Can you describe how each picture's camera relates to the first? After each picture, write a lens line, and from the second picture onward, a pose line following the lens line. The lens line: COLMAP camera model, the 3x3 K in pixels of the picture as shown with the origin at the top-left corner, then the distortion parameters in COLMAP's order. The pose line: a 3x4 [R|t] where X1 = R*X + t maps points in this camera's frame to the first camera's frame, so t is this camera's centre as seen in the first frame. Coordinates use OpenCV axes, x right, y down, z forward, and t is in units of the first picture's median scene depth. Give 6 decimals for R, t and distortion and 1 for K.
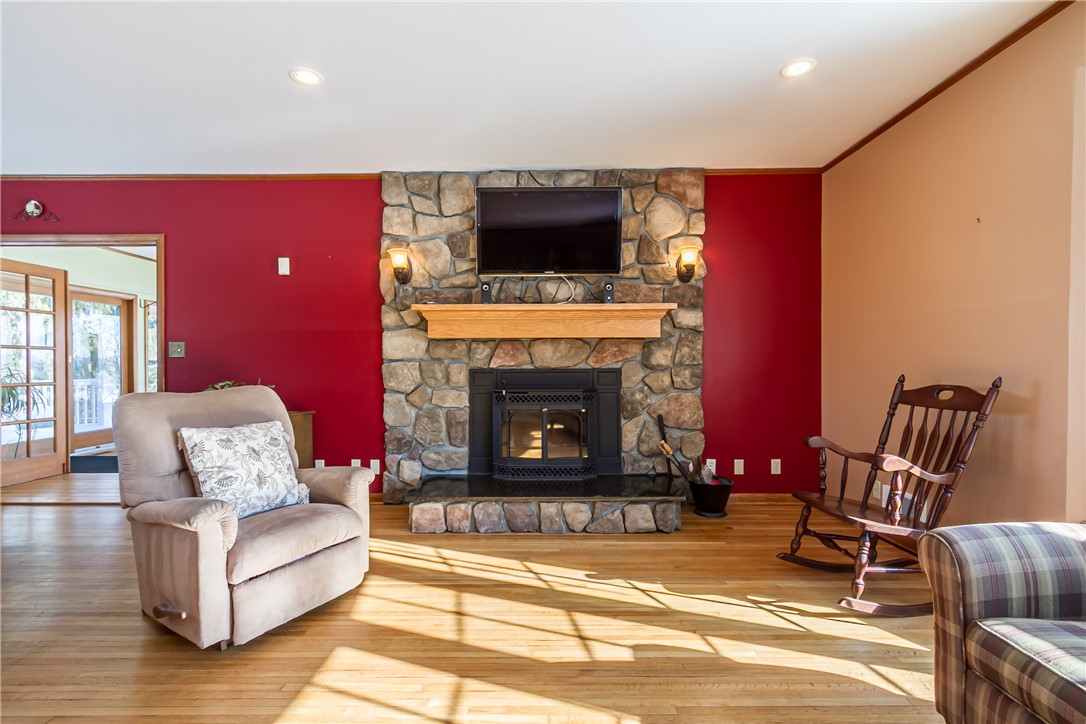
lens RADIAL K [[495.6, 0, 543.4], [0, 495.6, 367.2], [0, 0, 1]] dist [0.005713, -0.003030]
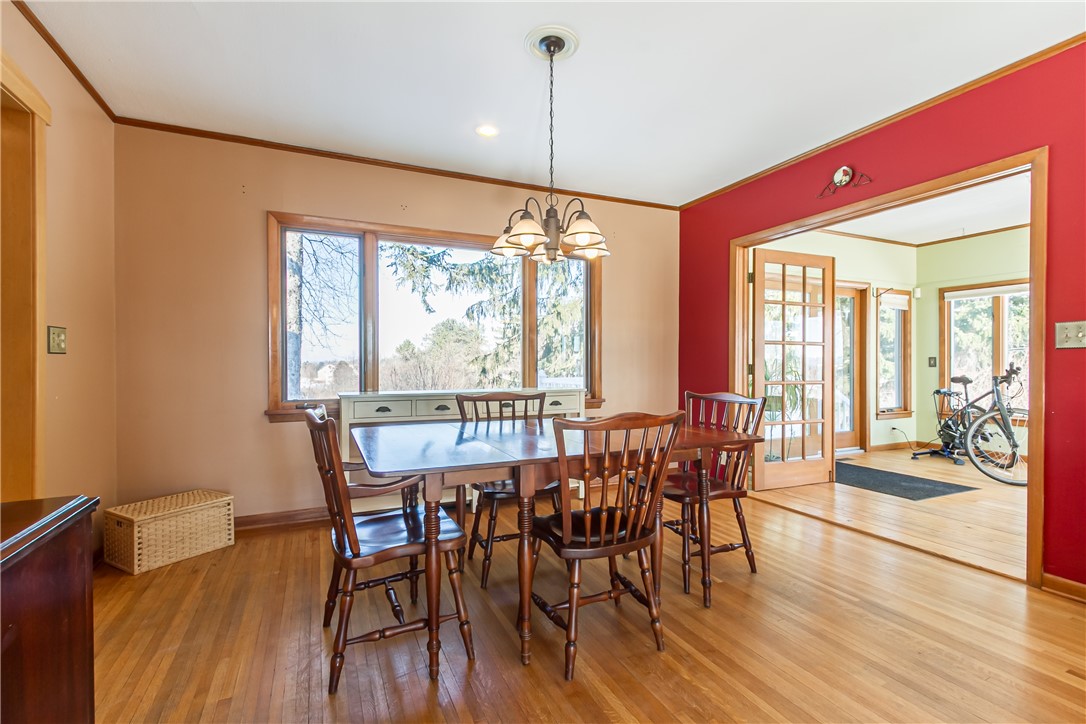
lens RADIAL K [[495.6, 0, 546.8], [0, 495.6, 367.4], [0, 0, 1]] dist [0.005713, -0.003030]
pose [[0.433548, 0.009660, -0.901079, -0.487869], [-0.007939, 0.999945, 0.006900, 0.003907], [0.901096, 0.004162, 0.433600, 0.185298]]
